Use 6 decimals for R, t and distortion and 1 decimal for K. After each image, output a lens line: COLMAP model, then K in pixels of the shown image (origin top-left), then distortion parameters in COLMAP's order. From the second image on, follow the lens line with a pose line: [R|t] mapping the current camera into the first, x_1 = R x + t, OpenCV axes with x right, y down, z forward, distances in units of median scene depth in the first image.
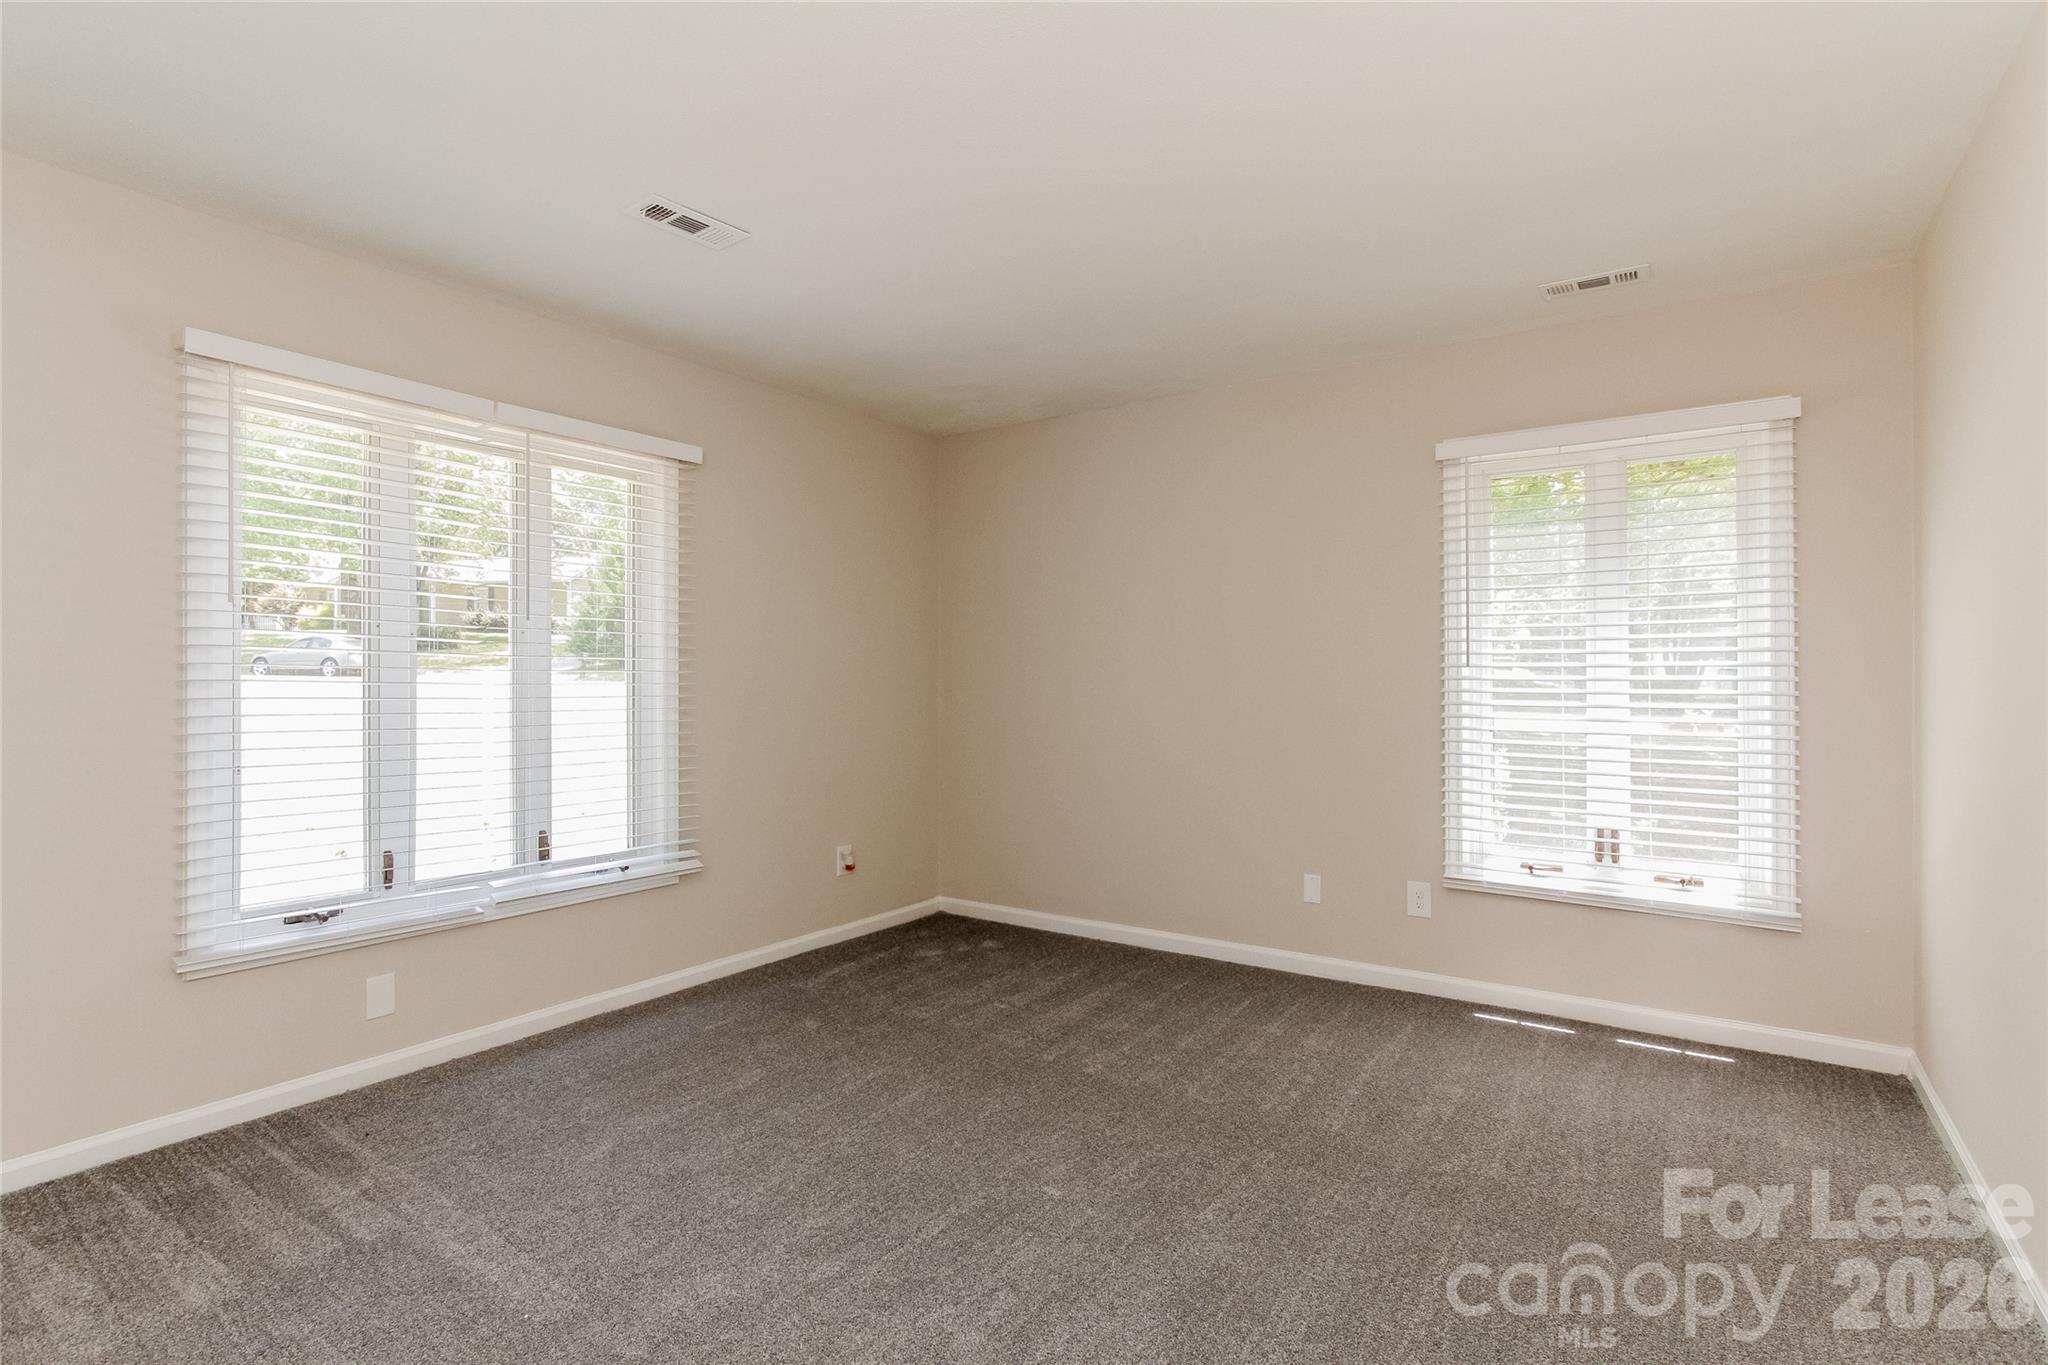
lens RADIAL K [[962.5, 0, 1021.5], [0, 962.5, 666.8], [0, 0, 1]] dist [-0.015368, 0.006147]
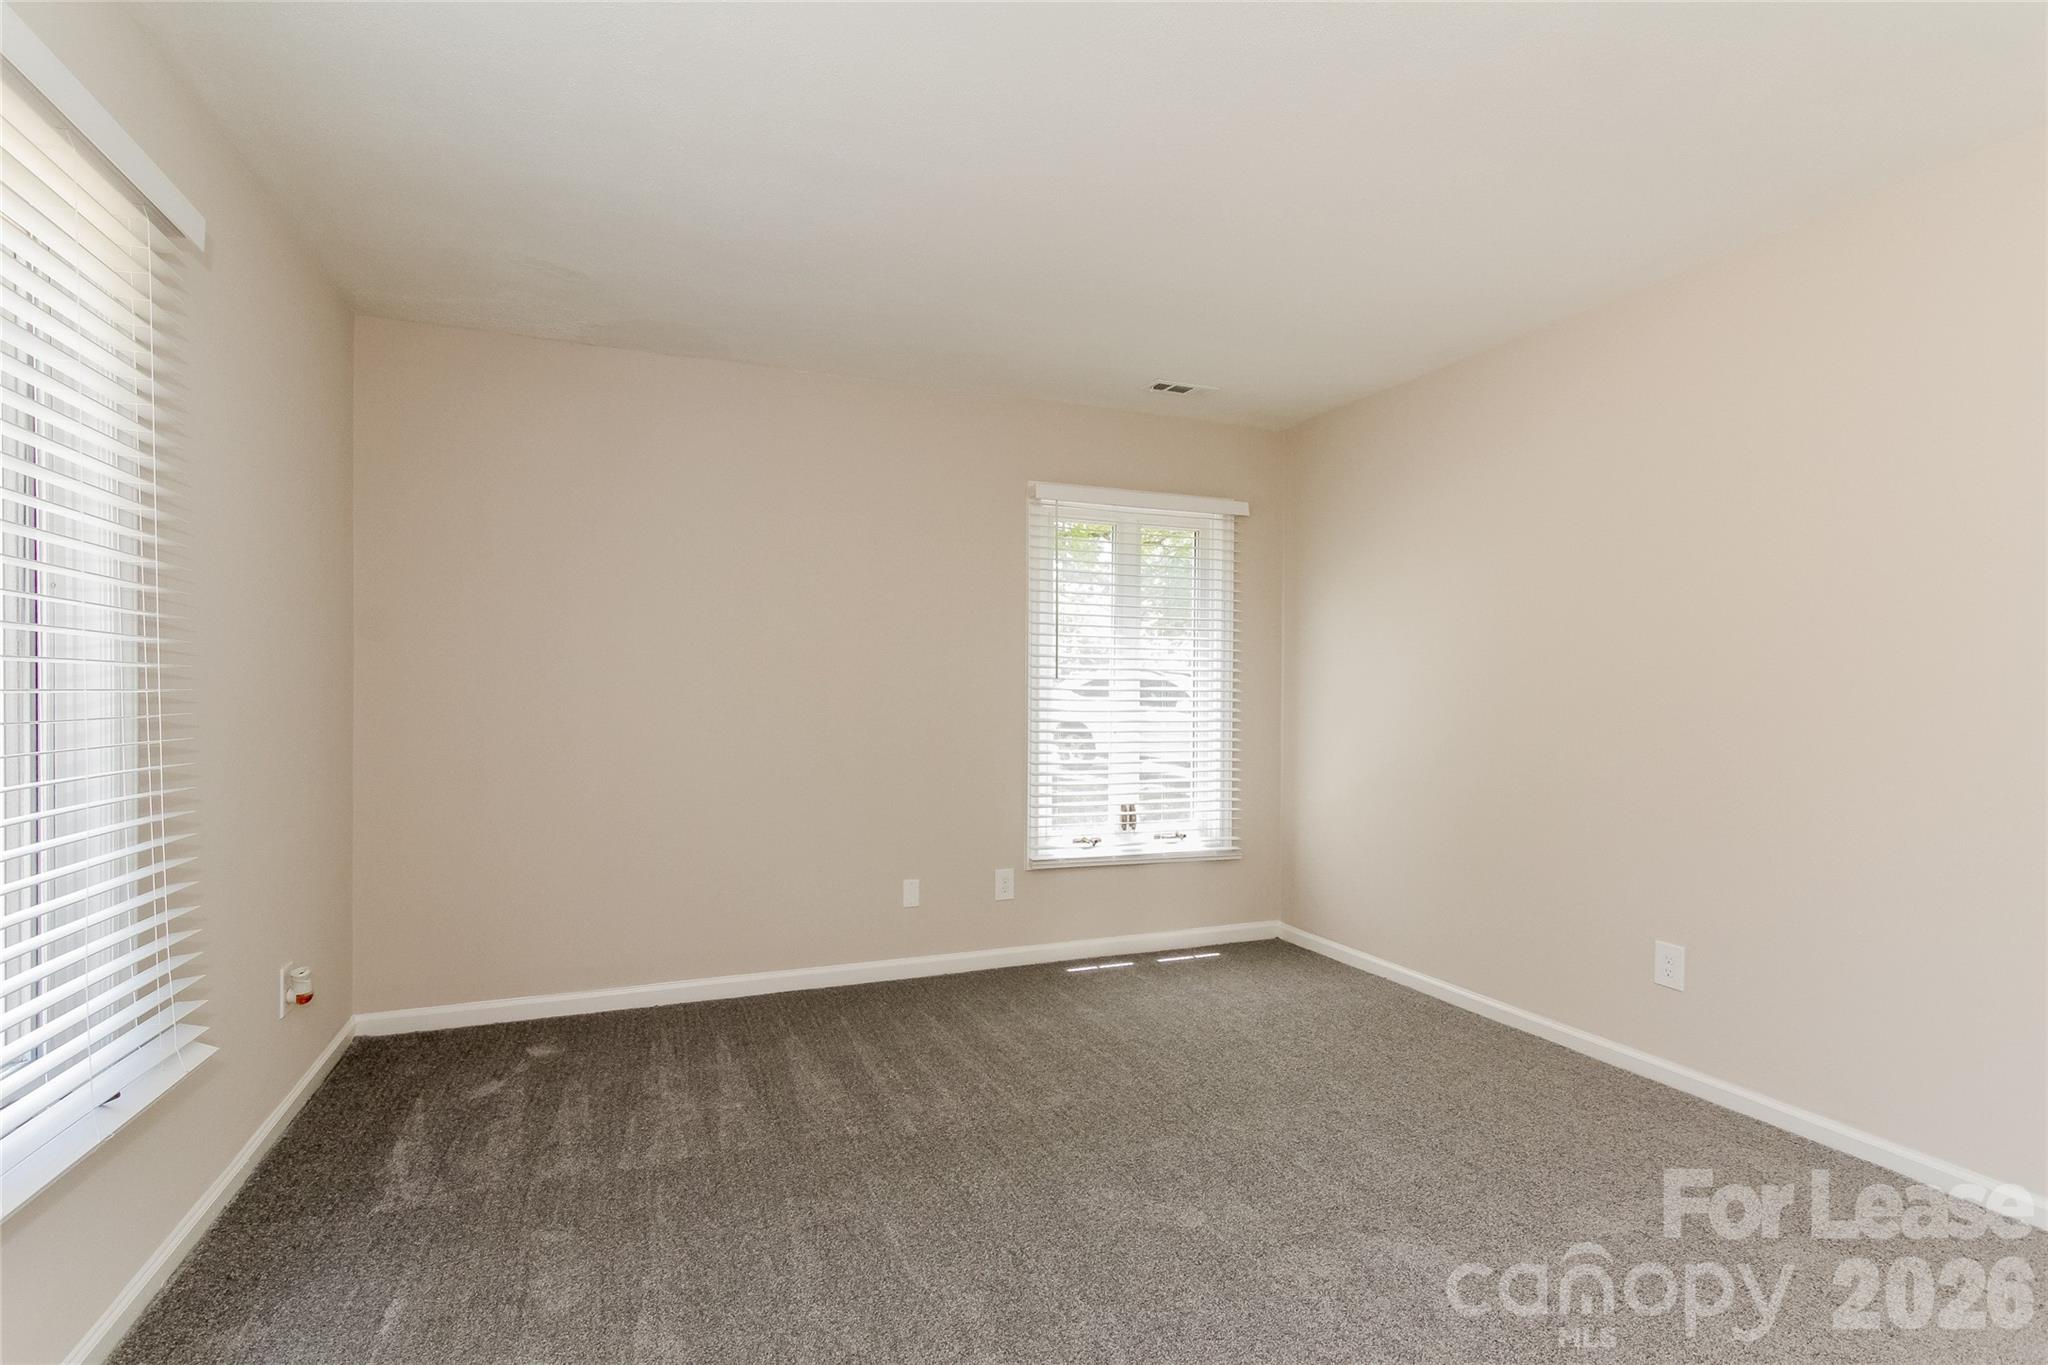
lens RADIAL K [[962.5, 0, 1027.3], [0, 962.5, 690.9], [0, 0, 1]] dist [-0.015368, 0.006147]
pose [[0.546392, 0.003395, 0.837522, -0.559337], [-0.021103, 0.999730, 0.009715, 0.004807], [-0.837263, -0.022982, 0.546317, 0.398036]]
